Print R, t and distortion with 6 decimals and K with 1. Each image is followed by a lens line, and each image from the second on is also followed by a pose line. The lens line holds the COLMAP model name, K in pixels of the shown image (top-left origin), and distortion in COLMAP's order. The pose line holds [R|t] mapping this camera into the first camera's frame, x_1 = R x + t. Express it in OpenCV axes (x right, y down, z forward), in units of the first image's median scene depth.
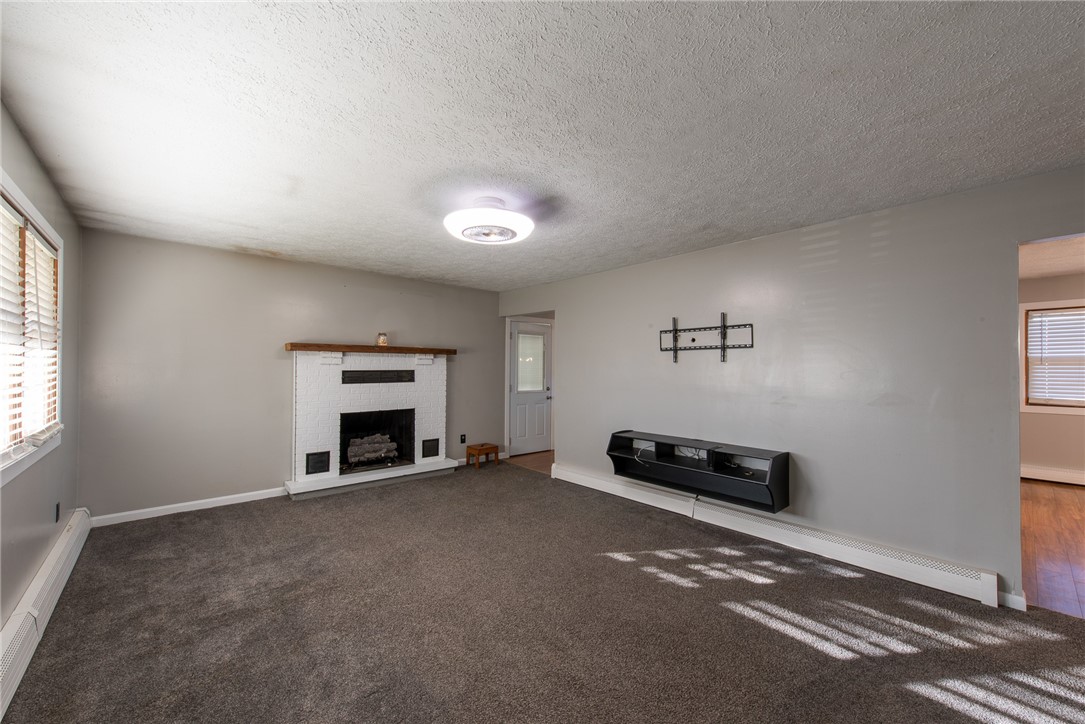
lens RADIAL K [[423.6, 0, 541.6], [0, 423.6, 365.4], [0, 0, 1]] dist [0.008931, -0.000529]
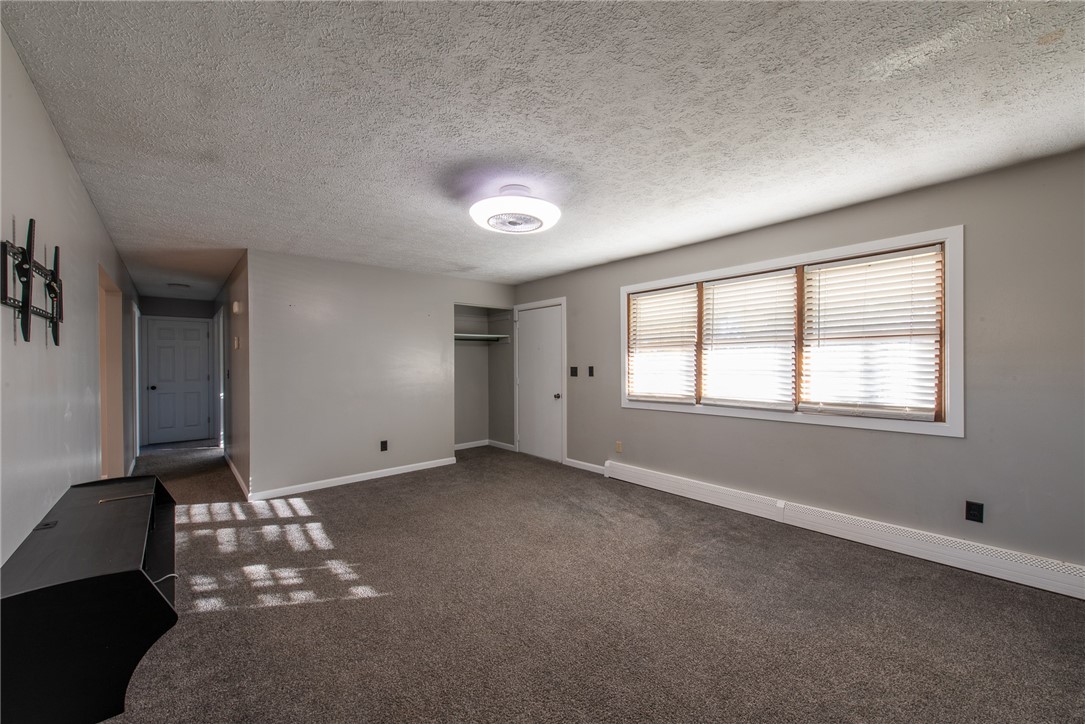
lens RADIAL K [[419.9, 0, 542.5], [0, 419.9, 362.0], [0, 0, 1]] dist [0.012254, -0.000125]
pose [[-0.999987, 0.005111, 0.000476, -0.124397], [0.005107, 0.999951, -0.008426, 0.014279], [-0.000519, -0.008424, -0.999964, 1.409721]]
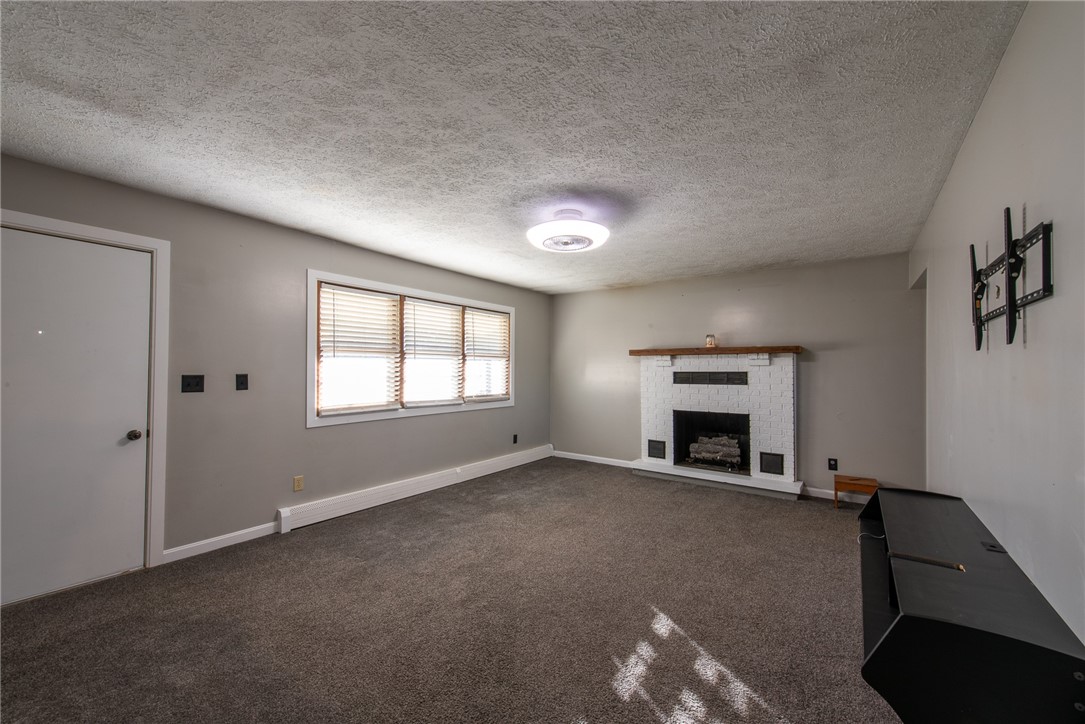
lens RADIAL K [[428.5, 0, 542.3], [0, 428.5, 364.7], [0, 0, 1]] dist [0.018315, -0.000122]
pose [[0.224770, -0.014842, -0.974299, 0.673493], [0.000425, 0.999885, -0.015134, 0.012521], [0.974412, 0.002987, 0.224751, 0.490253]]
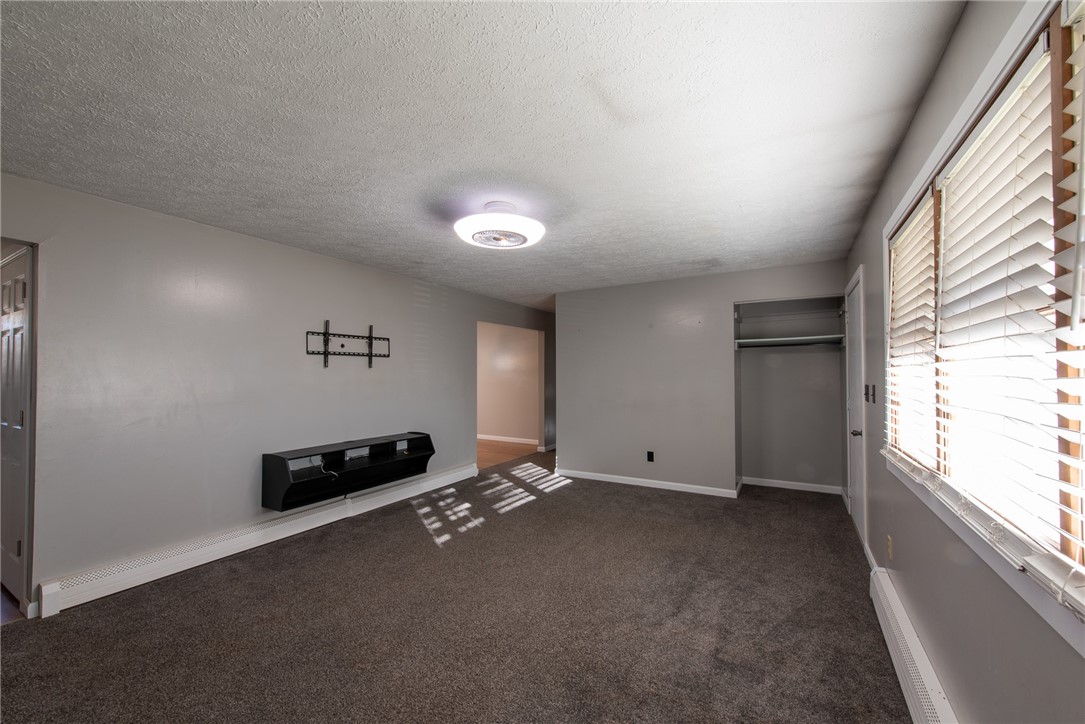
lens RADIAL K [[422.8, 0, 548.7], [0, 422.8, 365.1], [0, 0, 1]] dist [0.008613, -0.000339]
pose [[-0.328180, 0.016171, 0.944477, -0.770472], [-0.009008, 0.999754, -0.020247, 0.003202], [-0.944572, -0.015153, -0.327954, 0.863676]]
